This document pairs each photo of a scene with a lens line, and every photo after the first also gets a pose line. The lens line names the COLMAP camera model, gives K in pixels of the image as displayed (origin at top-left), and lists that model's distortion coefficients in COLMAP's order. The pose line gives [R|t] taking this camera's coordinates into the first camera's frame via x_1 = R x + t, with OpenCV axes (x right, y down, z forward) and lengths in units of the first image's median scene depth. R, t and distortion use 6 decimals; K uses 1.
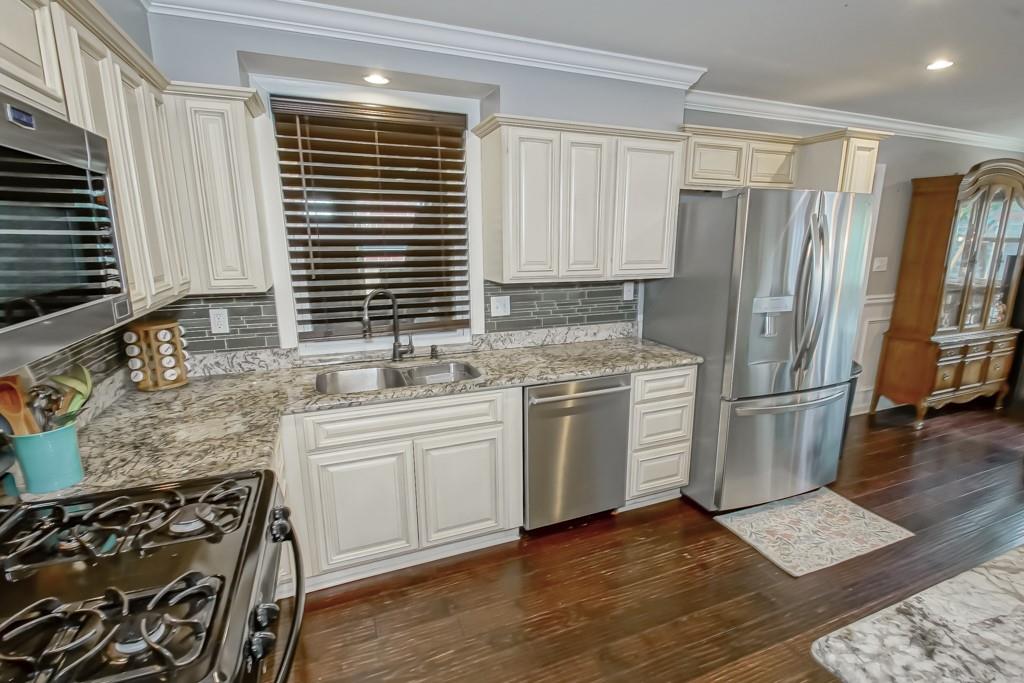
lens RADIAL K [[467.1, 0, 512.0], [0, 467.1, 341.5], [0, 0, 1]] dist [-0.004086, -0.001238]
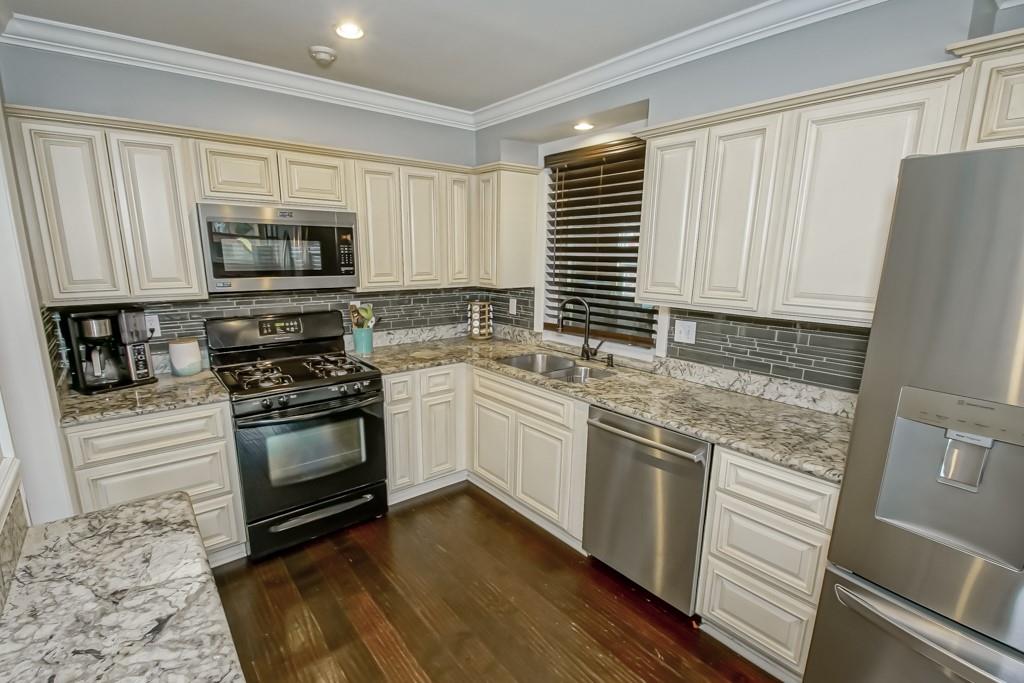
lens RADIAL K [[448.6, 0, 512.0], [0, 448.6, 341.5], [0, 0, 1]] dist [0.001113, 0.000289]
pose [[0.333612, 0.183542, -0.924670, 0.763004], [-0.215448, 0.969749, 0.114759, -0.097223], [0.917761, 0.160934, 0.363064, 0.440818]]
